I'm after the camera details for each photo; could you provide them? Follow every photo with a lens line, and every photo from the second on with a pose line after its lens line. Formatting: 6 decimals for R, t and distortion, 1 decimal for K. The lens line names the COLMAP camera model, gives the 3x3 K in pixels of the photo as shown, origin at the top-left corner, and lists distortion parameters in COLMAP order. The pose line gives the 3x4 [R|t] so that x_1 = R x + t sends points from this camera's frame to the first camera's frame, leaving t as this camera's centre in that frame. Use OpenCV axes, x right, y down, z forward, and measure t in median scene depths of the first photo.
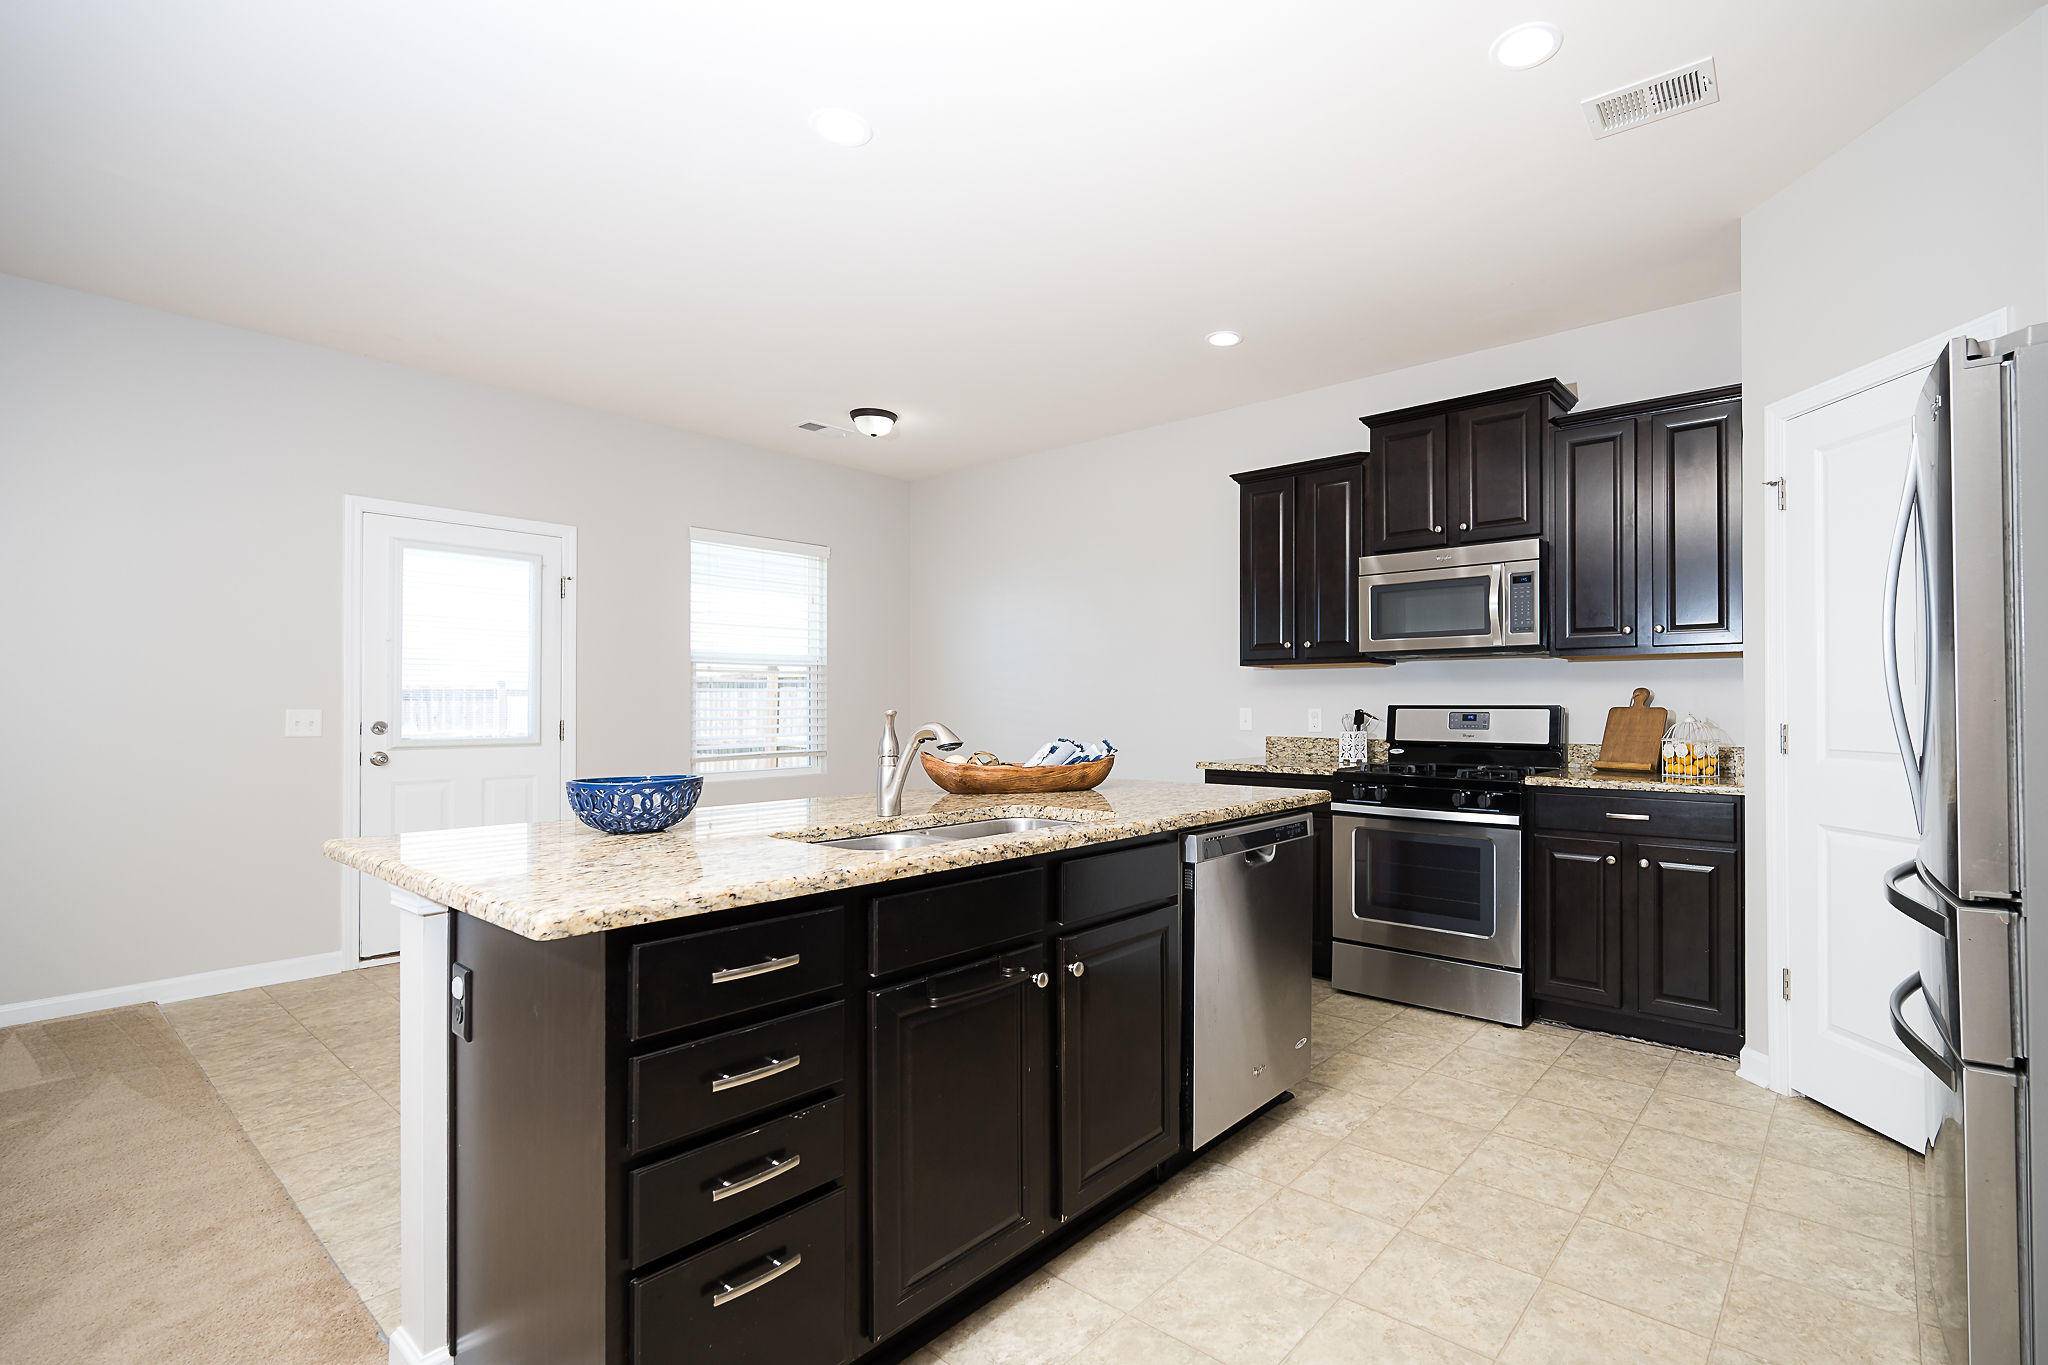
lens RADIAL K [[932.1, 0, 1144.0], [0, 932.1, 706.8], [0, 0, 1]] dist [-0.006466, -0.001221]
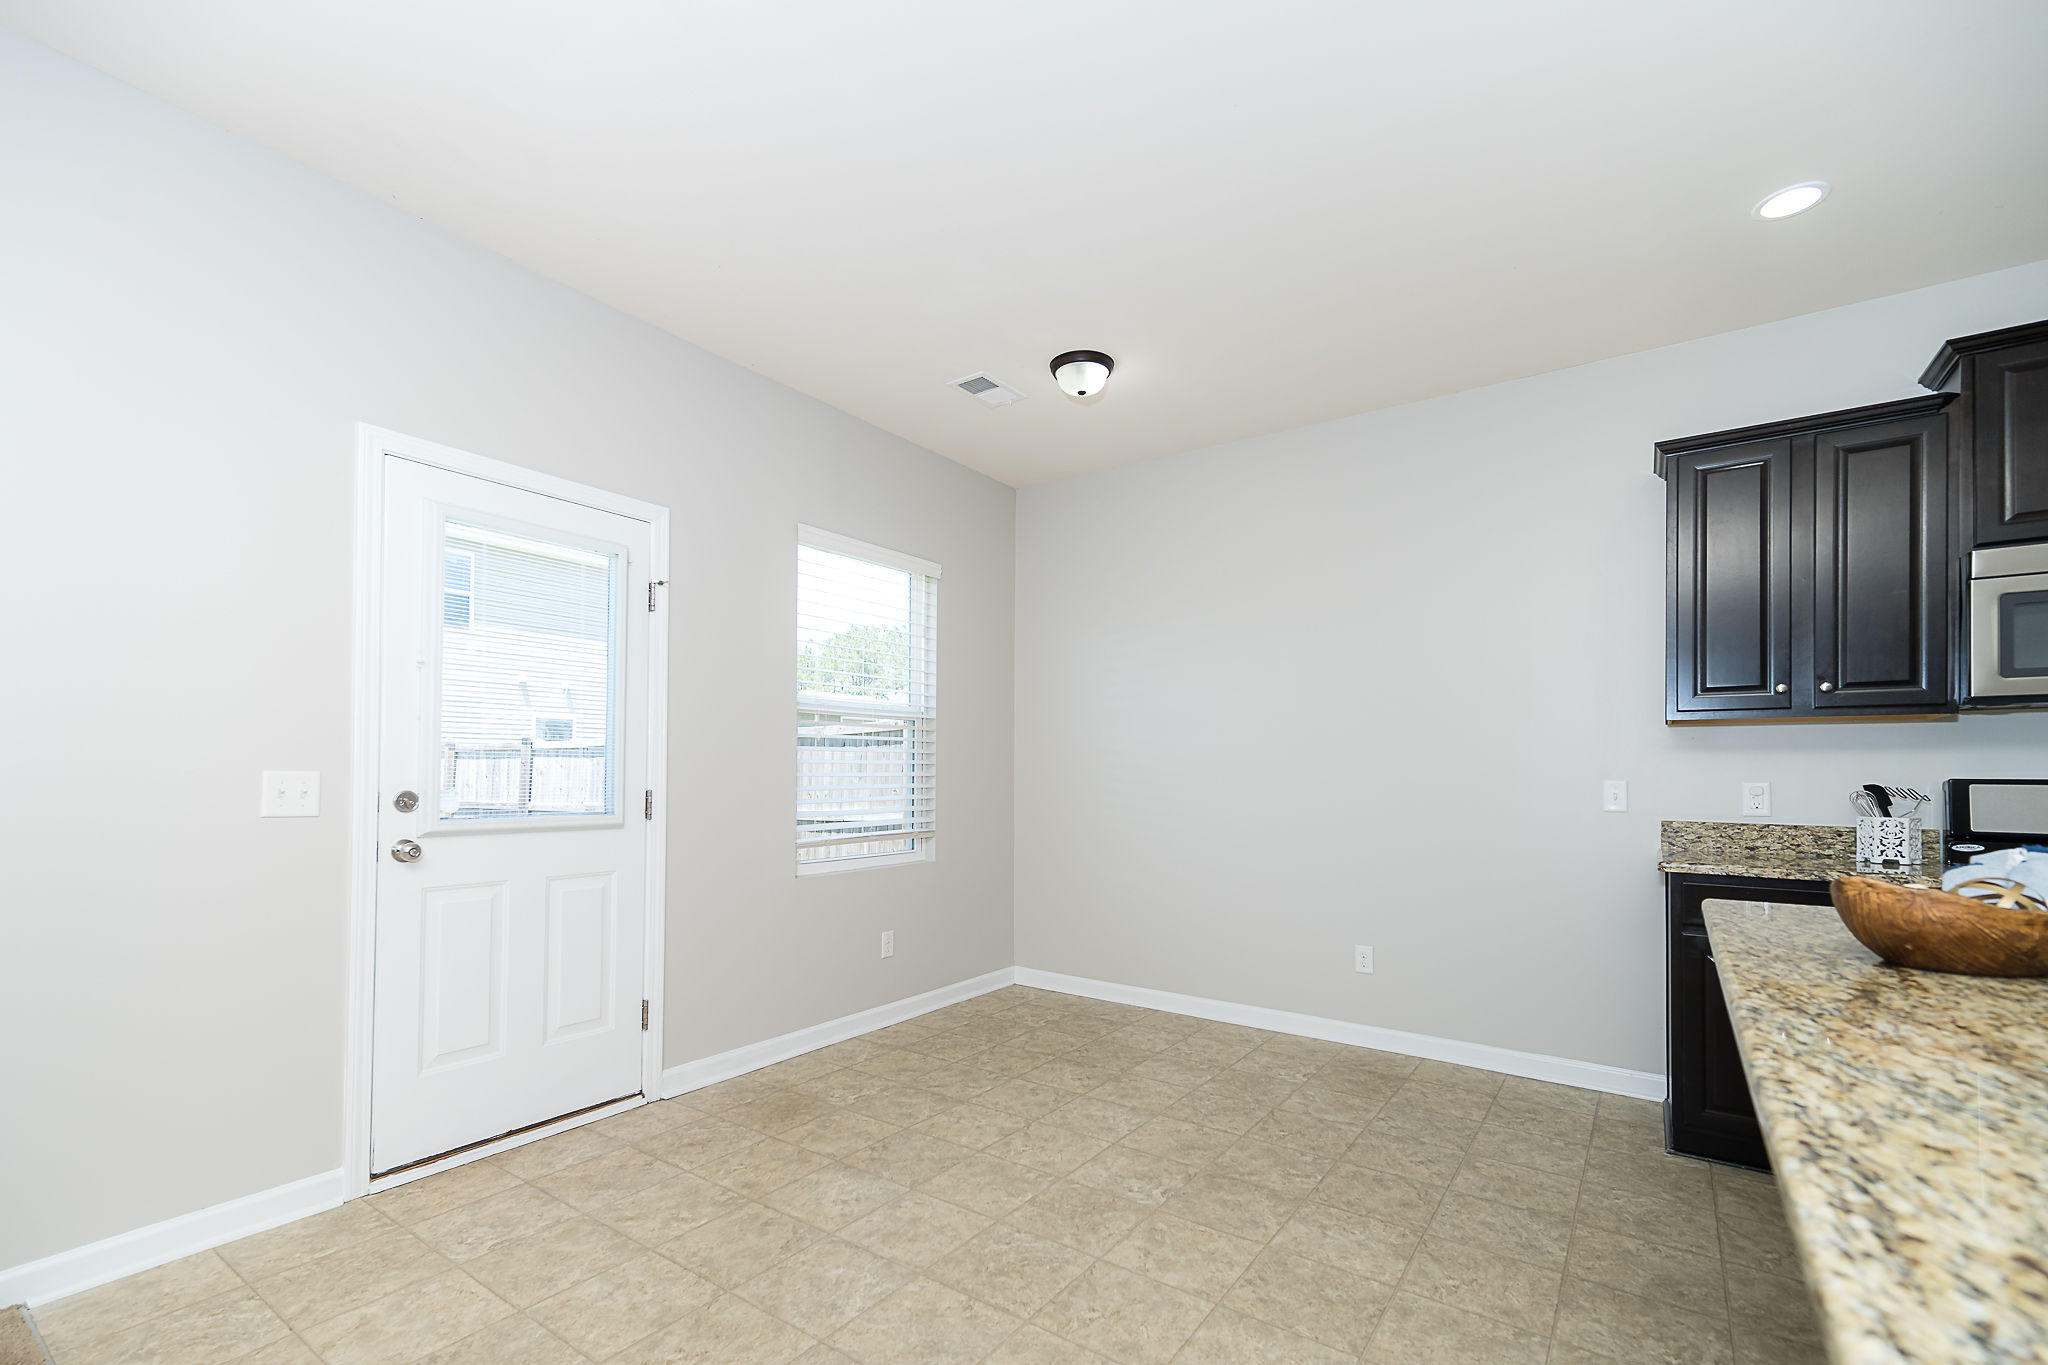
lens RADIAL K [[906.8, 0, 1011.7], [0, 906.8, 765.7], [0, 0, 1]] dist [0.015913, -0.000272]
pose [[0.999416, 0.008629, 0.033055, -0.533712], [-0.008379, 0.999935, -0.007707, -0.000495], [-0.033119, 0.007426, 0.999424, 0.451939]]
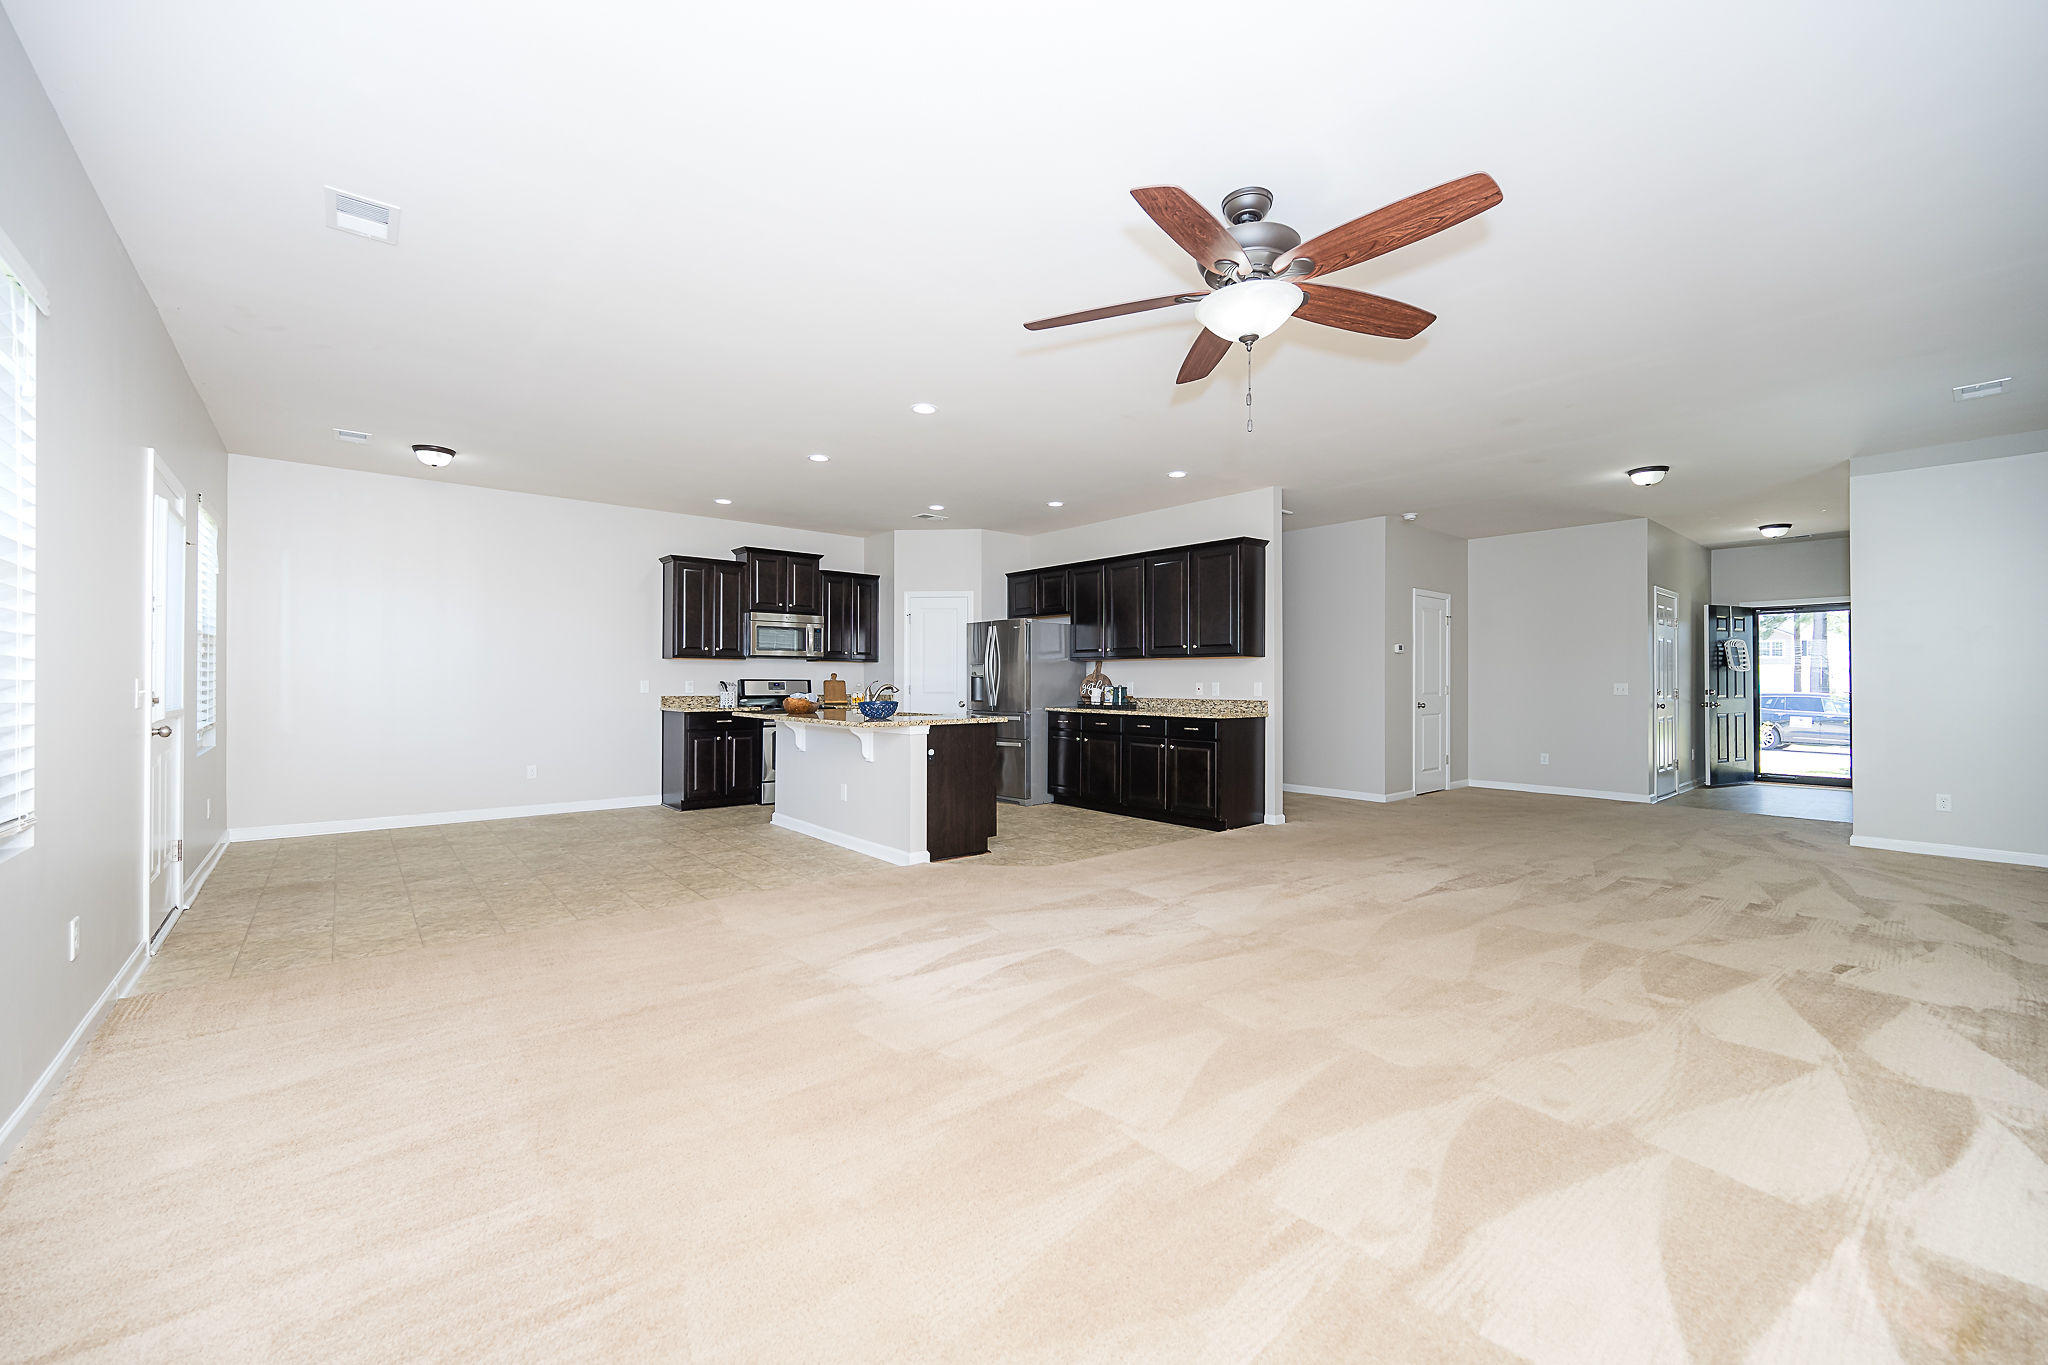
lens RADIAL K [[796.4, 0, 1042.7], [0, 796.4, 666.8], [0, 0, 1]] dist [0.013052, -0.000196]
pose [[0.181703, 0.017565, 0.983197, -1.766885], [-0.001123, 0.999844, -0.017655, 0.002061], [-0.983353, 0.002104, 0.181694, -0.026324]]
